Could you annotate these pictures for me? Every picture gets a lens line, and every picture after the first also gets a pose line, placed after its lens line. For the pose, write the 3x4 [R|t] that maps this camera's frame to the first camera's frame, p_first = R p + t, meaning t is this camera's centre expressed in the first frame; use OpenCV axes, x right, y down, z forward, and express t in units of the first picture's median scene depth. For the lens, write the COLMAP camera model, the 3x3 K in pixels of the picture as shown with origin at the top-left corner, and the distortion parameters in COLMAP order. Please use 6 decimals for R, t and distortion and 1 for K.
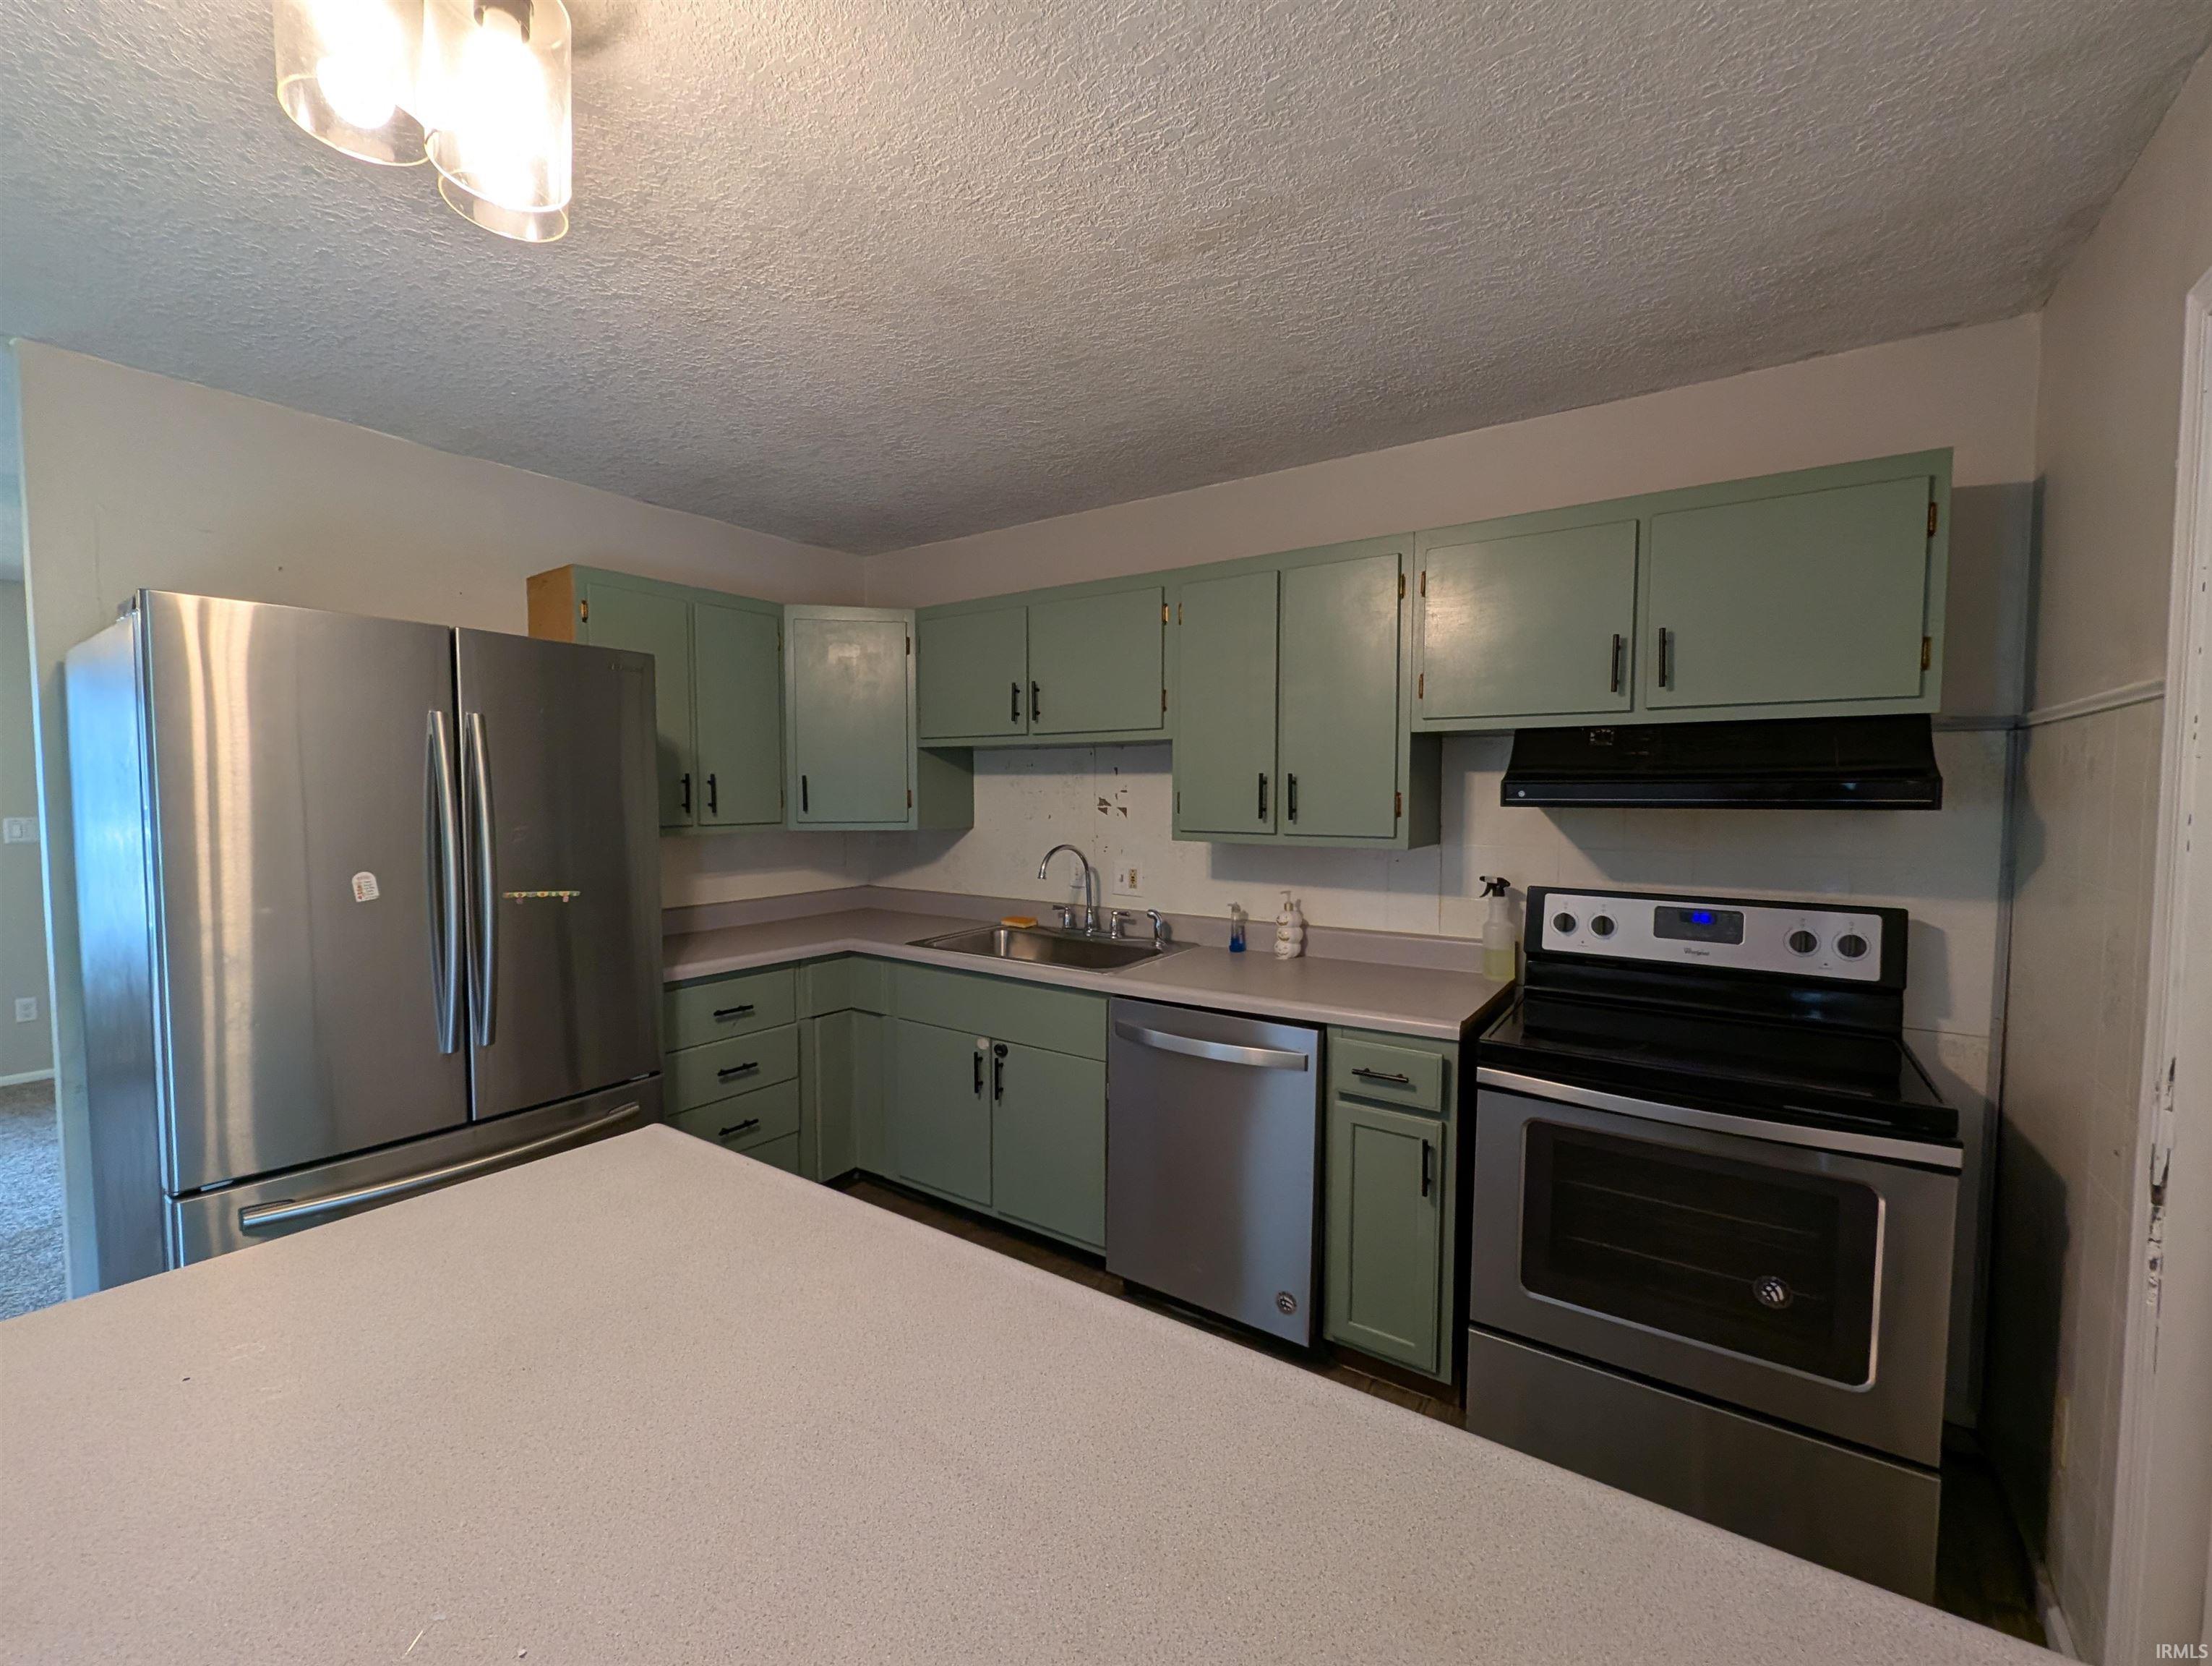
lens RADIAL K [[911.0, 0, 1109.6], [0, 911.0, 836.5], [0, 0, 1]] dist [-0.001084, 0.000531]
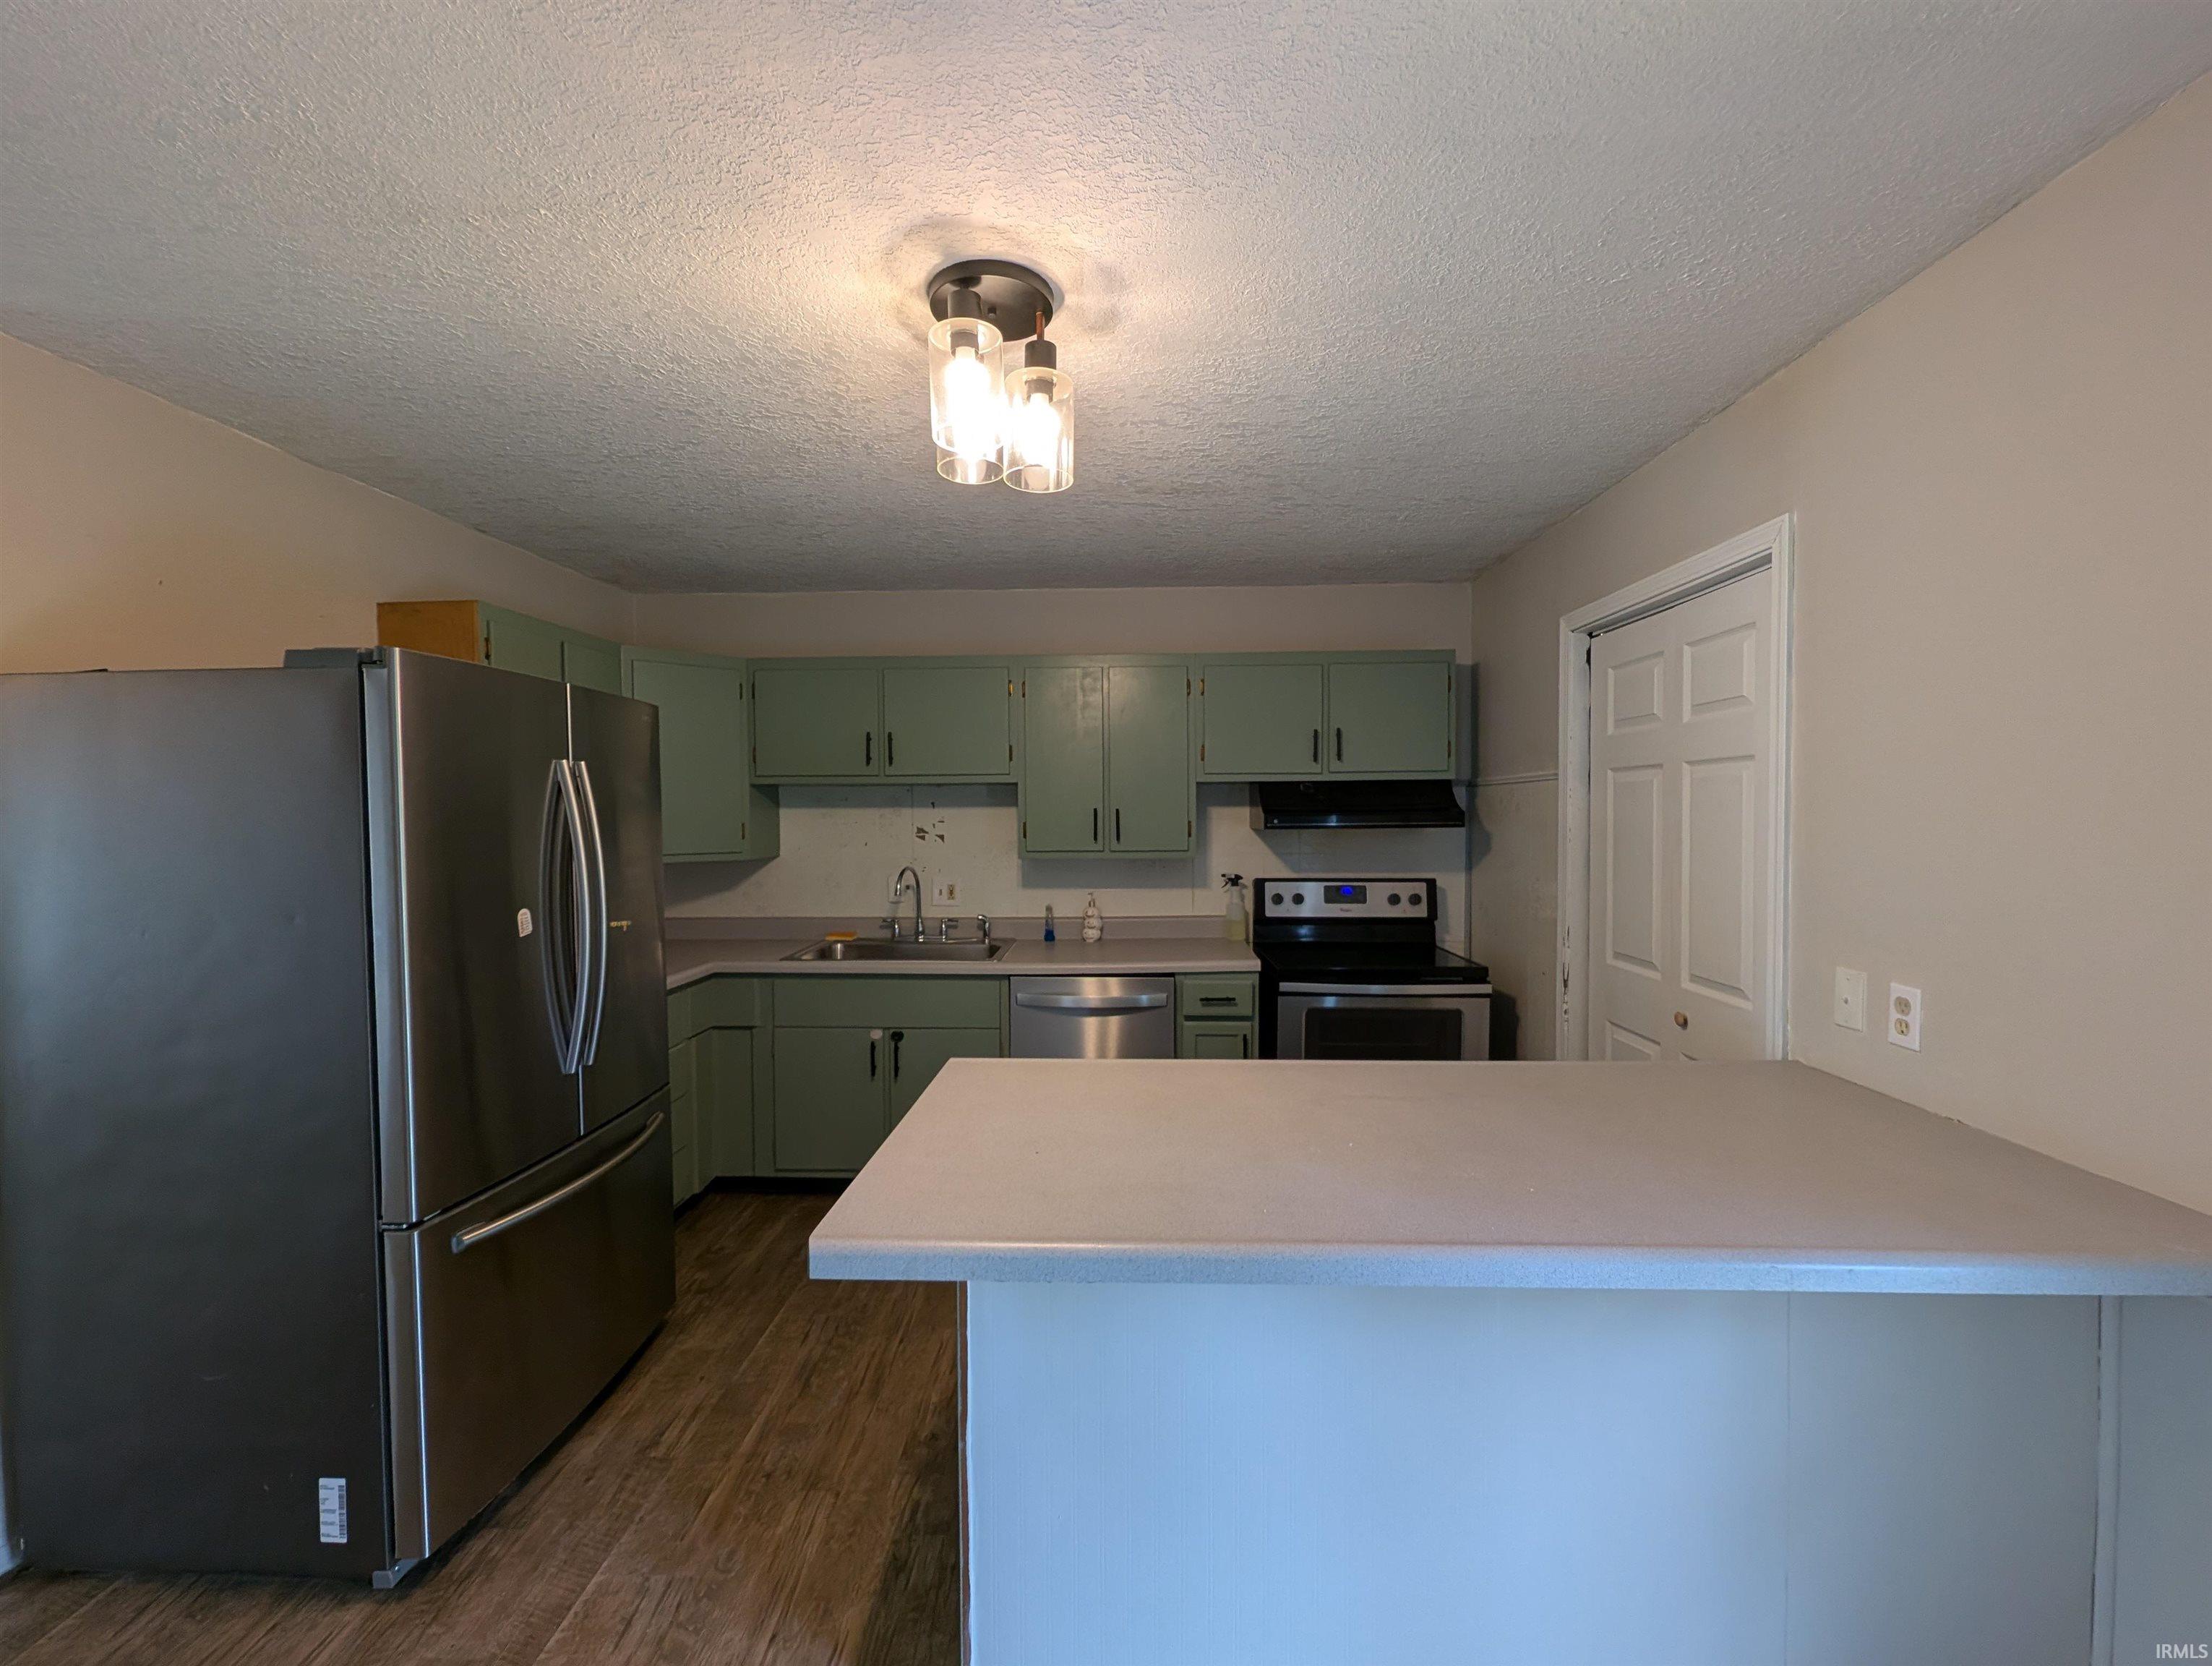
lens RADIAL K [[911.0, 0, 1109.6], [0, 911.0, 836.5], [0, 0, 1]] dist [-0.001084, 0.000531]
pose [[0.844512, -0.022005, 0.535085, -0.577693], [0.035448, 0.999261, -0.014853, -0.003987], [-0.534363, 0.031511, 0.844668, -0.208161]]
